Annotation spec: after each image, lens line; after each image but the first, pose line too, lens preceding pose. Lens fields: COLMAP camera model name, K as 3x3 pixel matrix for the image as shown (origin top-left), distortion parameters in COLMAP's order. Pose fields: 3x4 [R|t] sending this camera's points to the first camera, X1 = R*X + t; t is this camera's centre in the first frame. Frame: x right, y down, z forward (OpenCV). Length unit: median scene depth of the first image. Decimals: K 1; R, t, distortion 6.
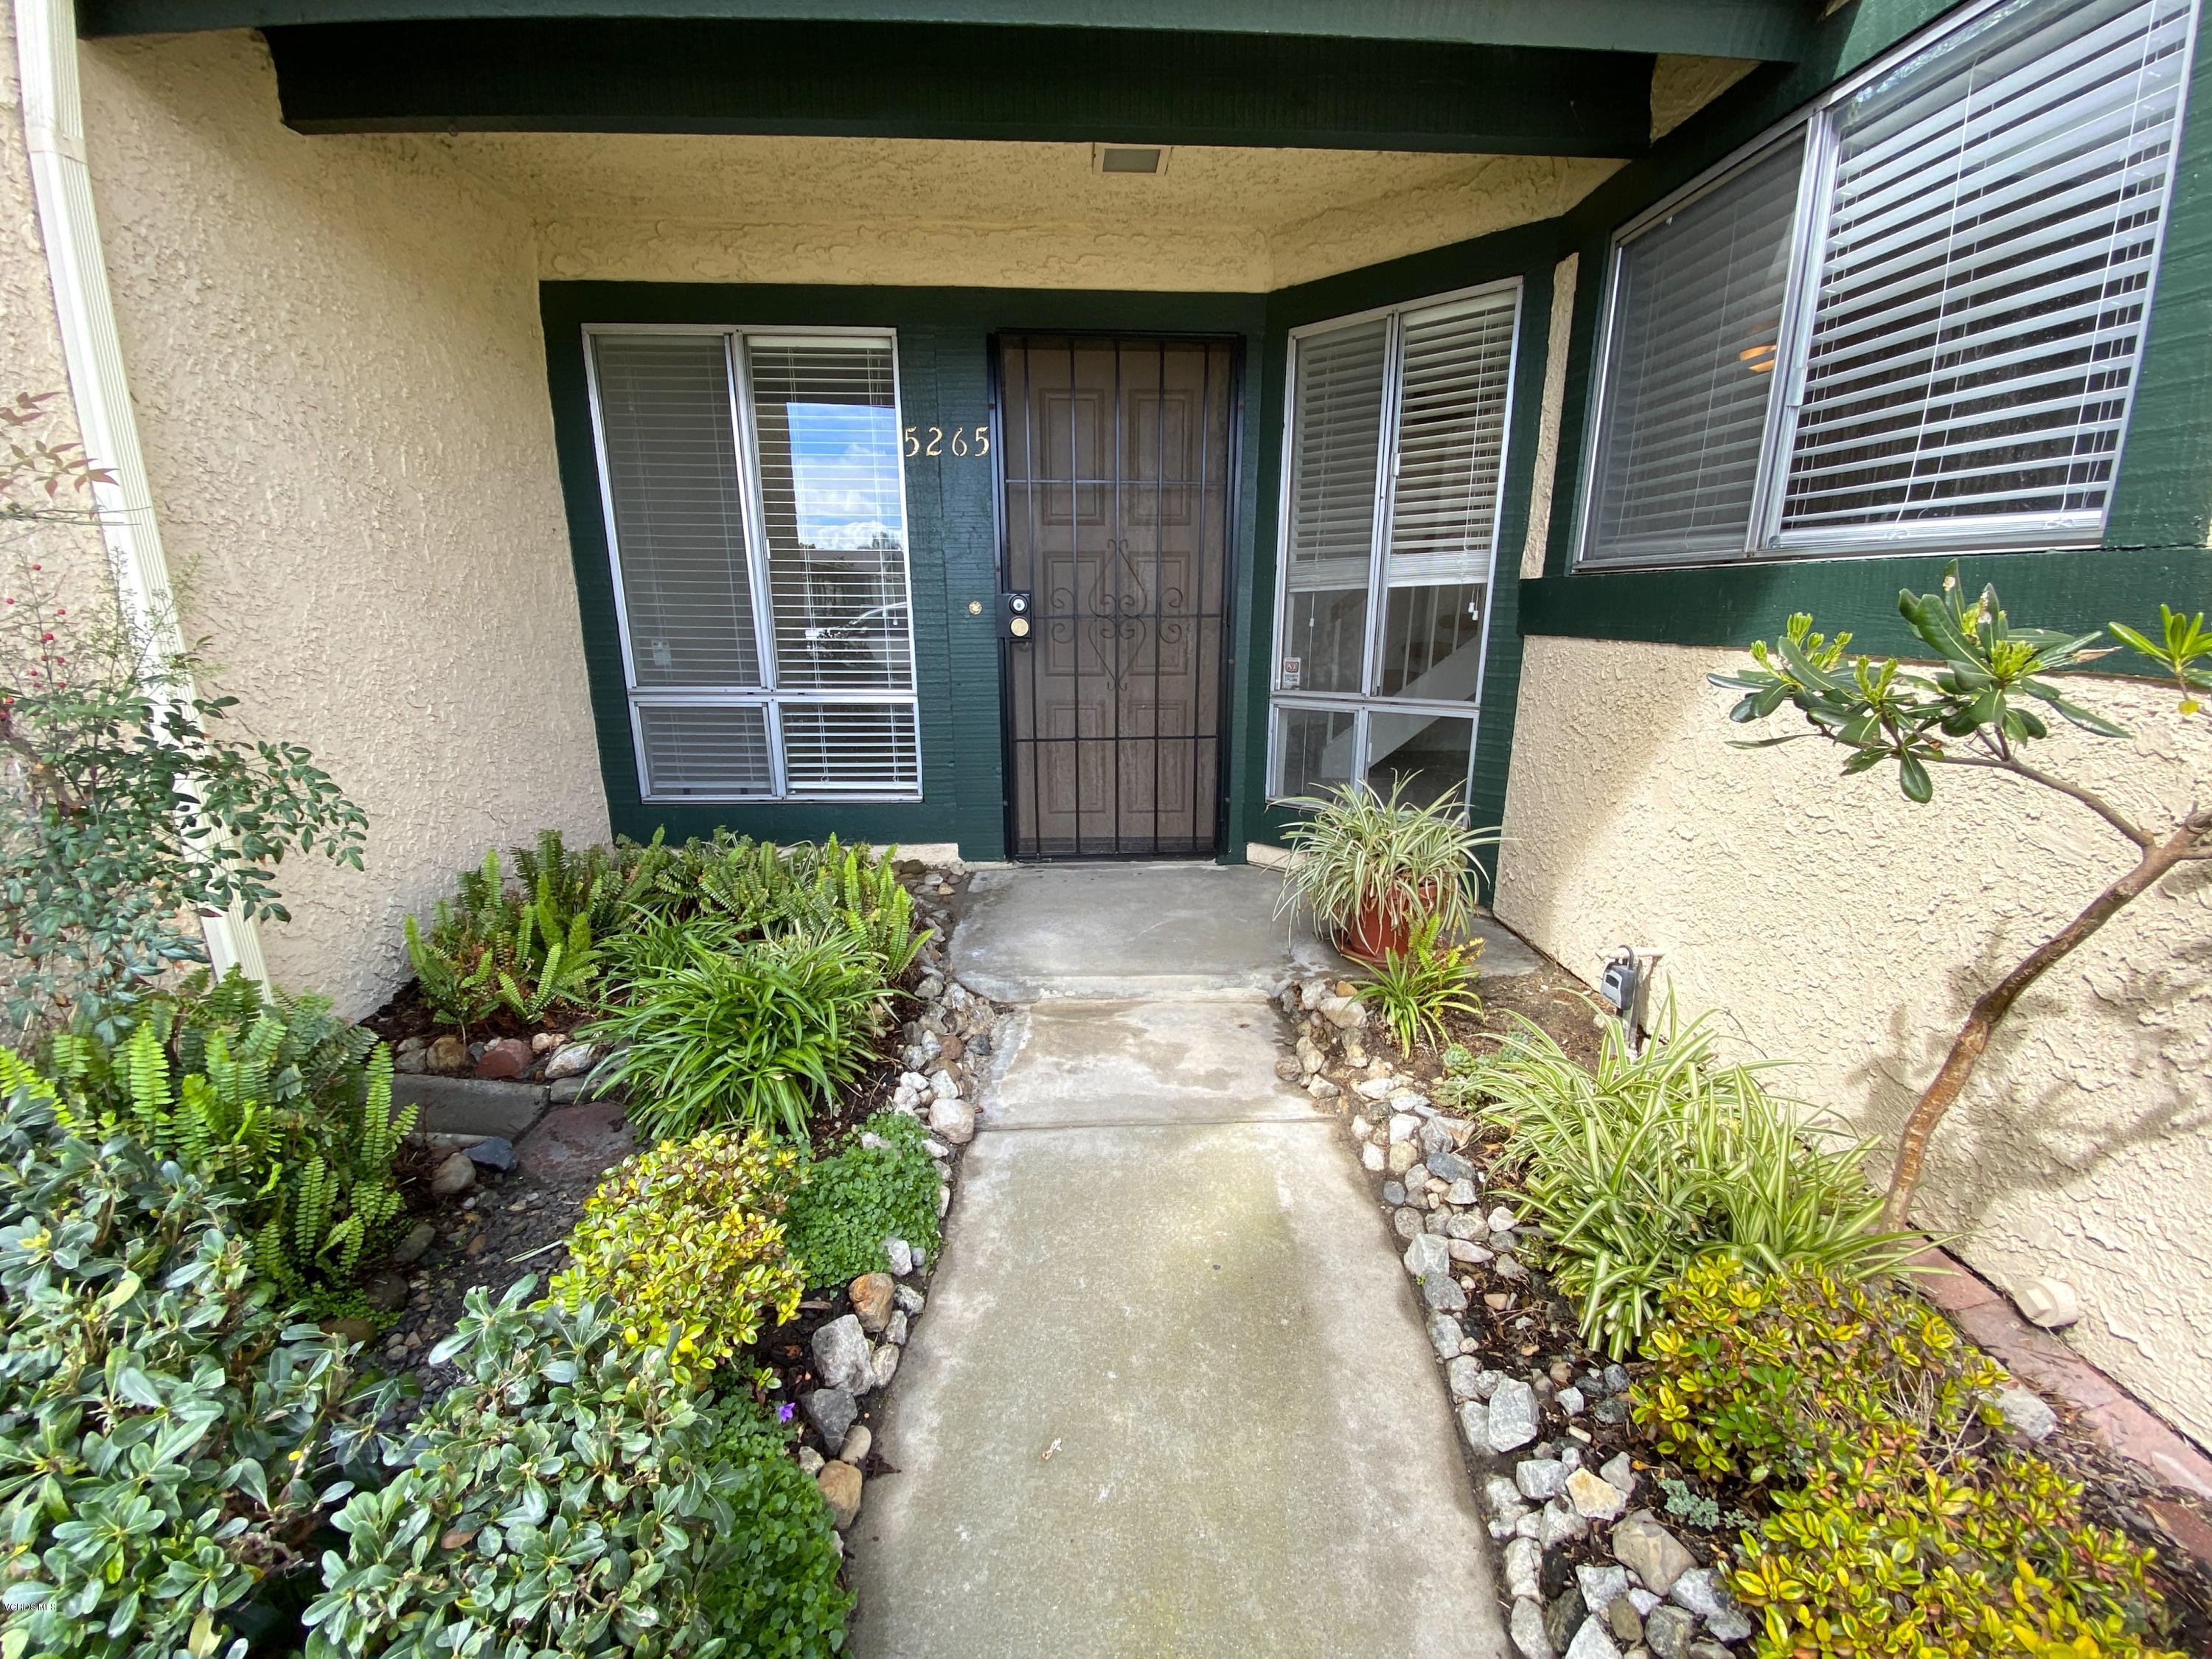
lens RADIAL K [[897.2, 0, 1114.0], [0, 897.2, 829.9], [0, 0, 1]] dist [0.051364, -0.030520]
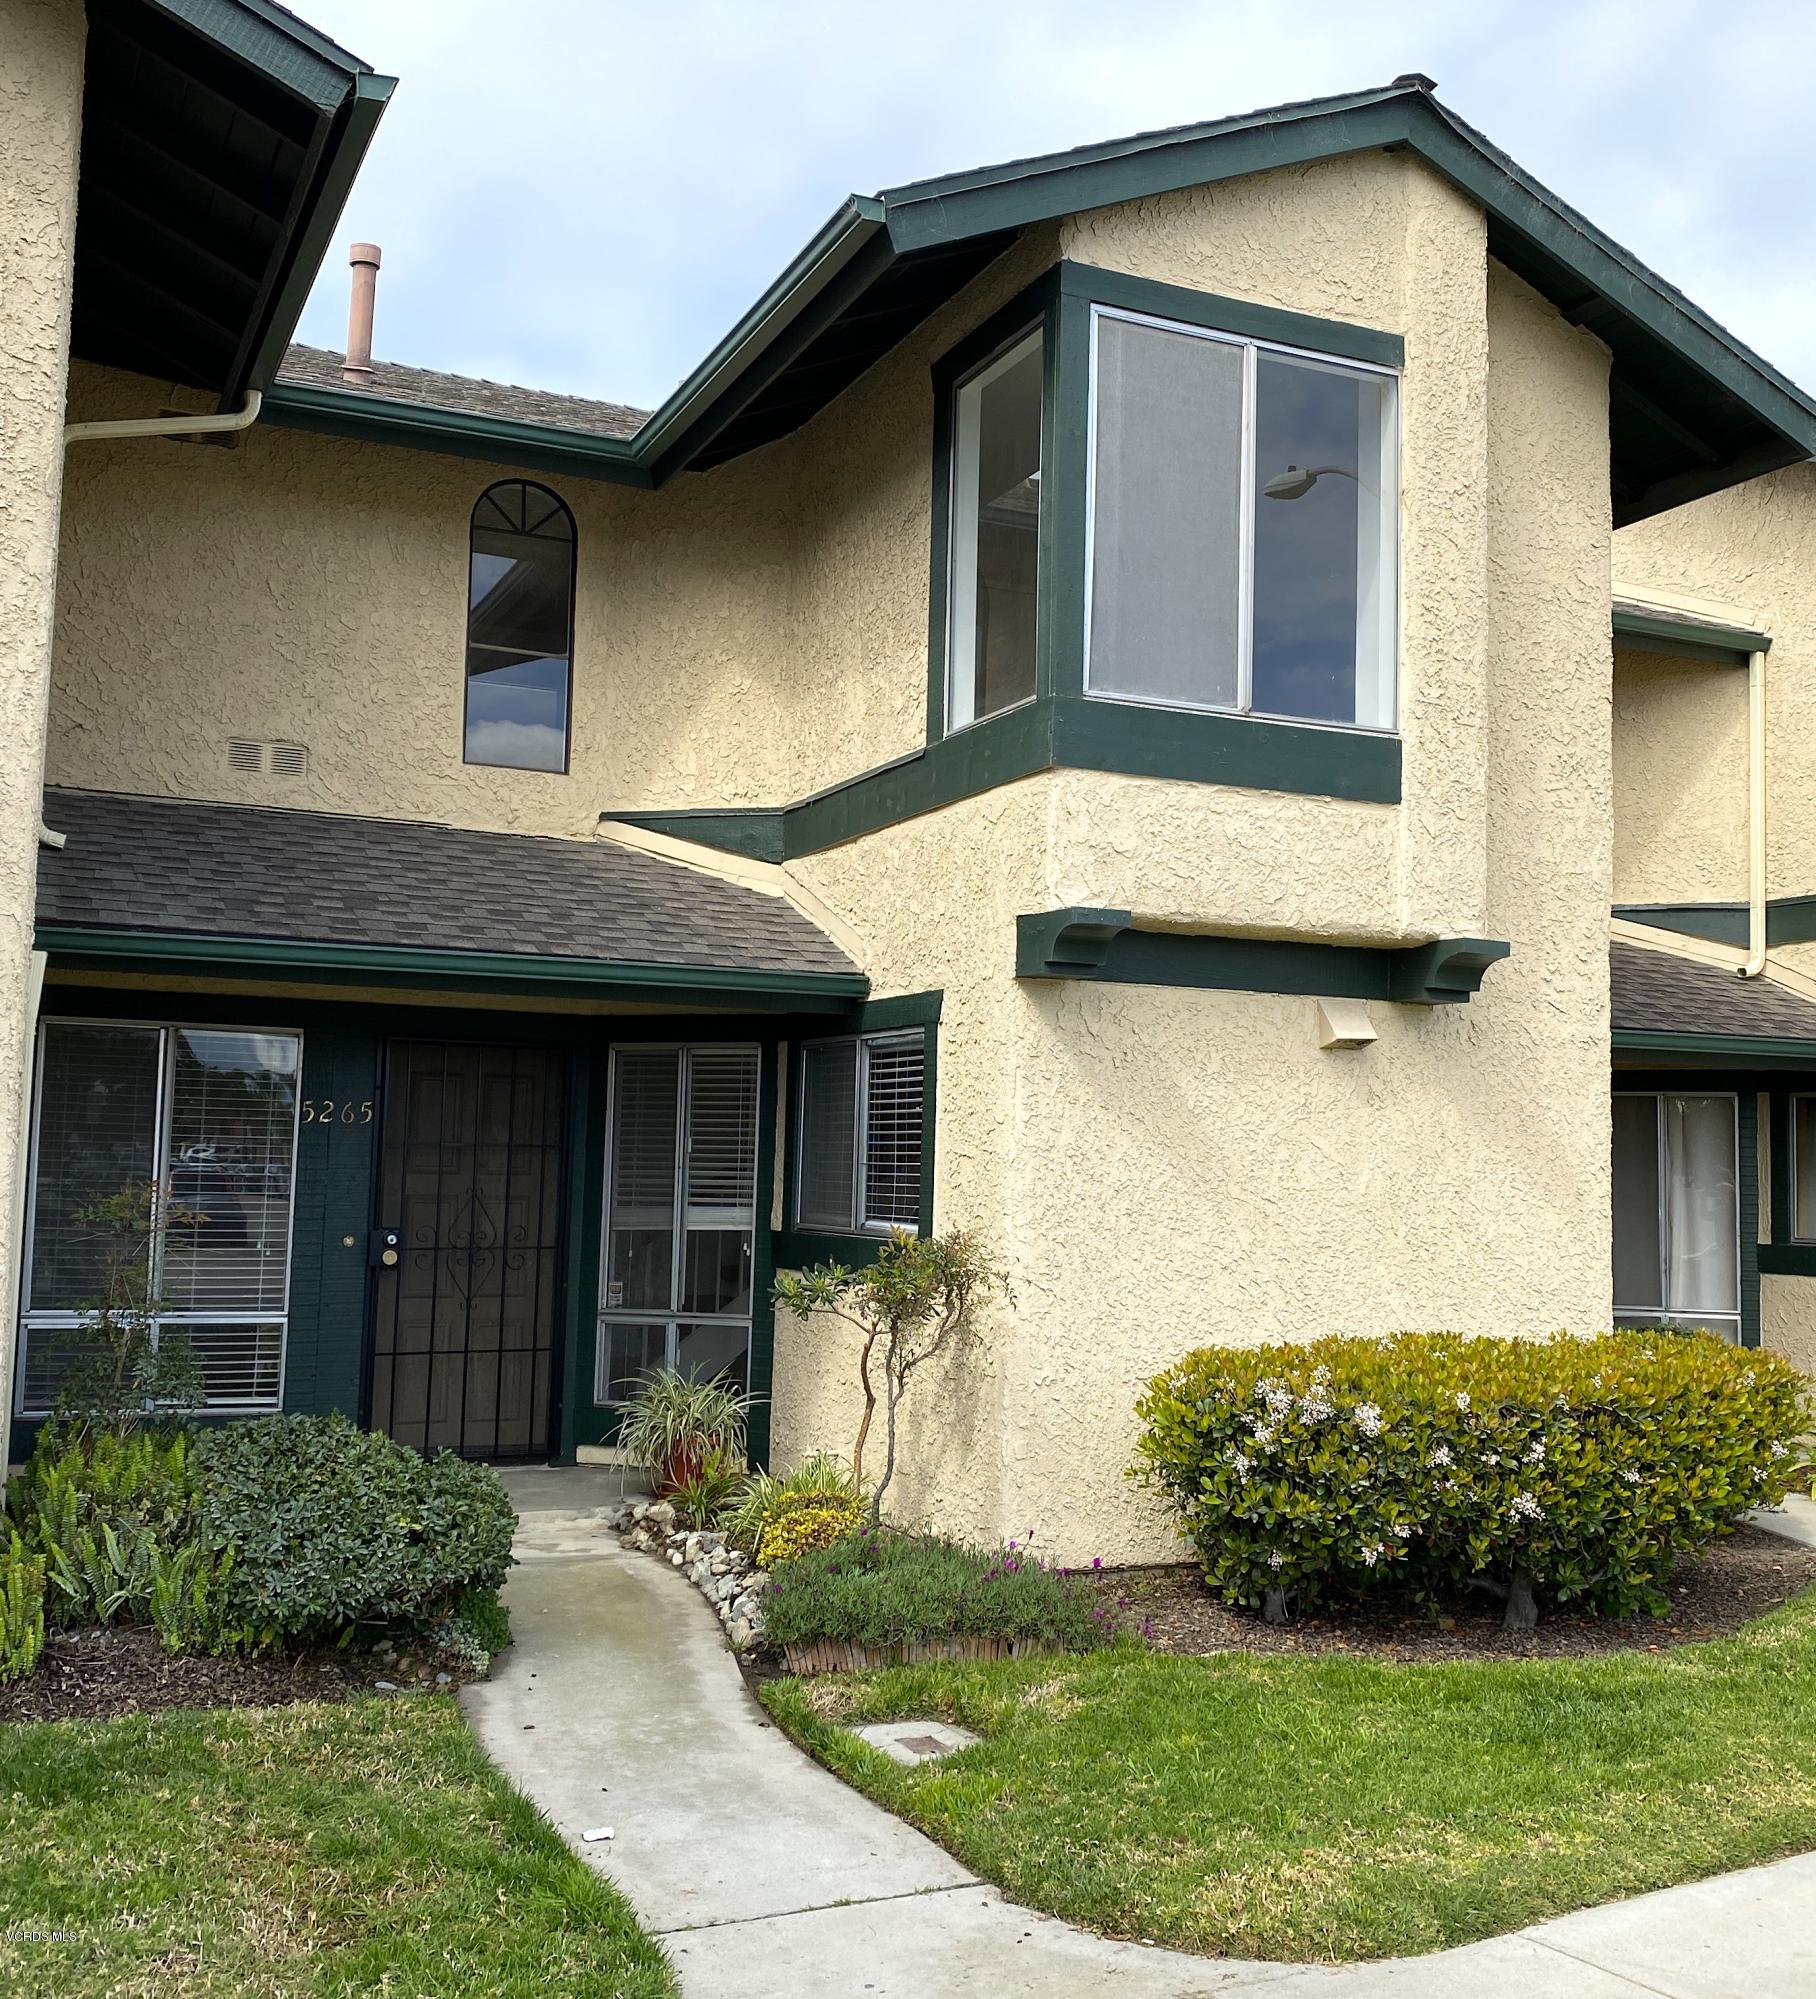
lens RADIAL K [[2104.3, 0, 961.7], [0, 2104.3, 981.1], [0, 0, 1]] dist [0.072210, -0.172621]
pose [[0.926722, 0.052090, 0.372120, -0.472005], [0.071475, 0.947824, -0.310678, 0.359339], [-0.368887, 0.314510, 0.874646, -1.883234]]
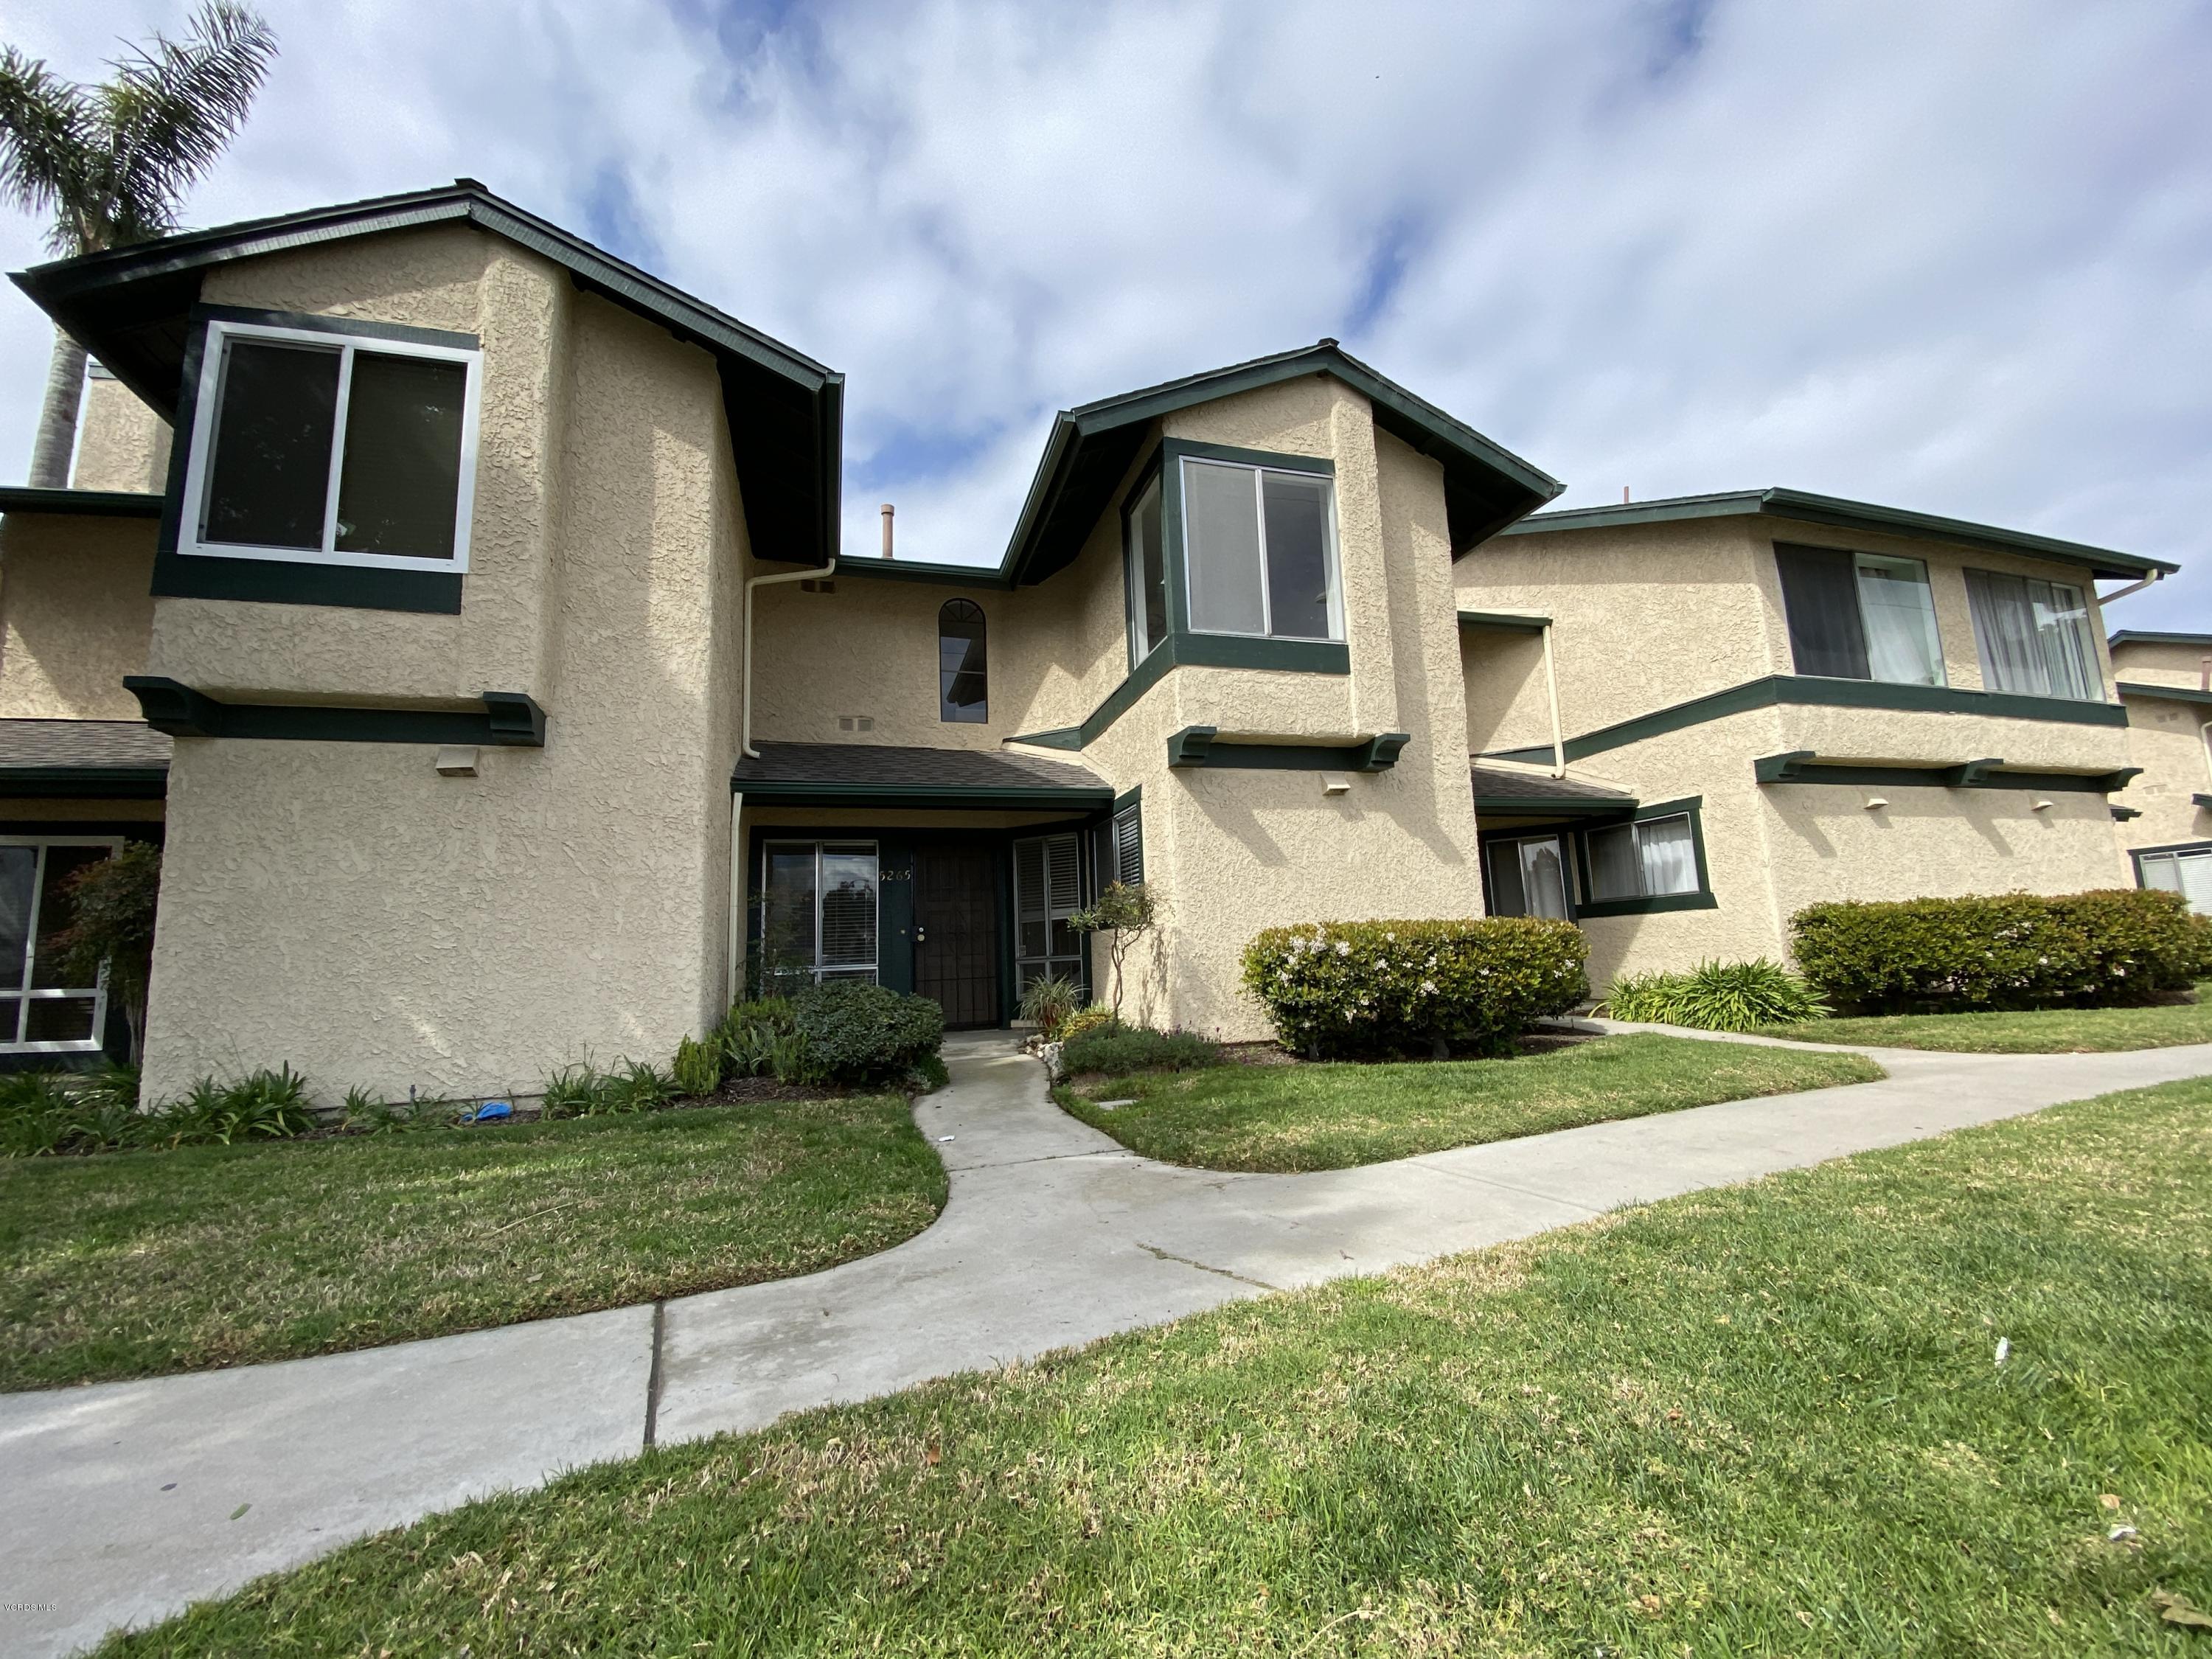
lens RADIAL K [[897.2, 0, 1114.0], [0, 897.2, 829.9], [0, 0, 1]] dist [0.051364, -0.030520]
pose [[0.970010, -0.006426, 0.242980, -0.198329], [0.100241, 0.921260, -0.375809, 0.553285], [-0.221433, 0.388895, 0.894275, -1.685608]]
